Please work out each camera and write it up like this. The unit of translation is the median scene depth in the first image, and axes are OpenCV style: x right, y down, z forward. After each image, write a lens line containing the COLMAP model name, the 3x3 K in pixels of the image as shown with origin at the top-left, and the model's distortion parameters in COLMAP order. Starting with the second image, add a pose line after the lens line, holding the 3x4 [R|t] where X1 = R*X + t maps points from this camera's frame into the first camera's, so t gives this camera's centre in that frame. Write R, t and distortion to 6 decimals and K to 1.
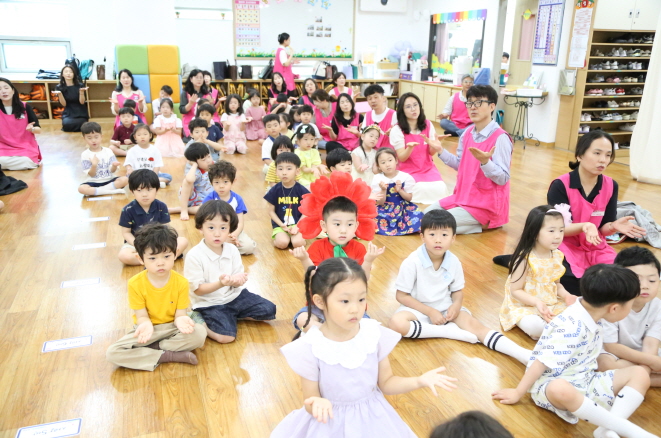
lens RADIAL K [[551.0, 0, 330.7], [0, 551.0, 223.5], [0, 0, 1]] dist [-0.021013, 0.009889]
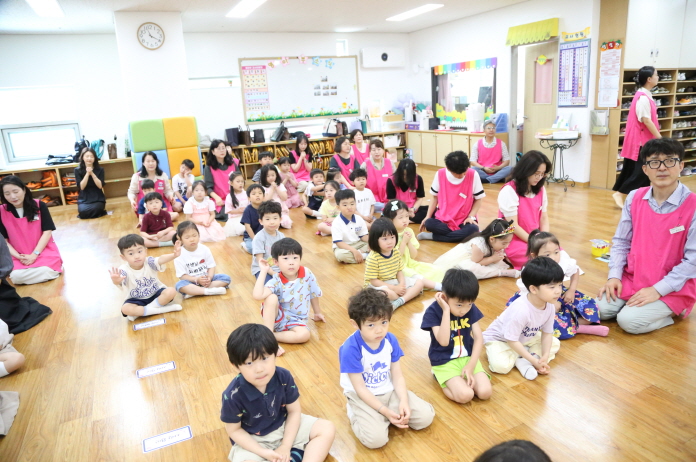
lens RADIAL K [[473.0, 0, 350.7], [0, 473.0, 238.2], [0, 0, 1]] dist [-0.103639, 0.033841]
pose [[0.990269, -0.105585, 0.090656, -0.093678], [0.108367, 0.993762, -0.026320, -0.057642], [-0.087312, 0.035888, 0.995534, 0.165940]]
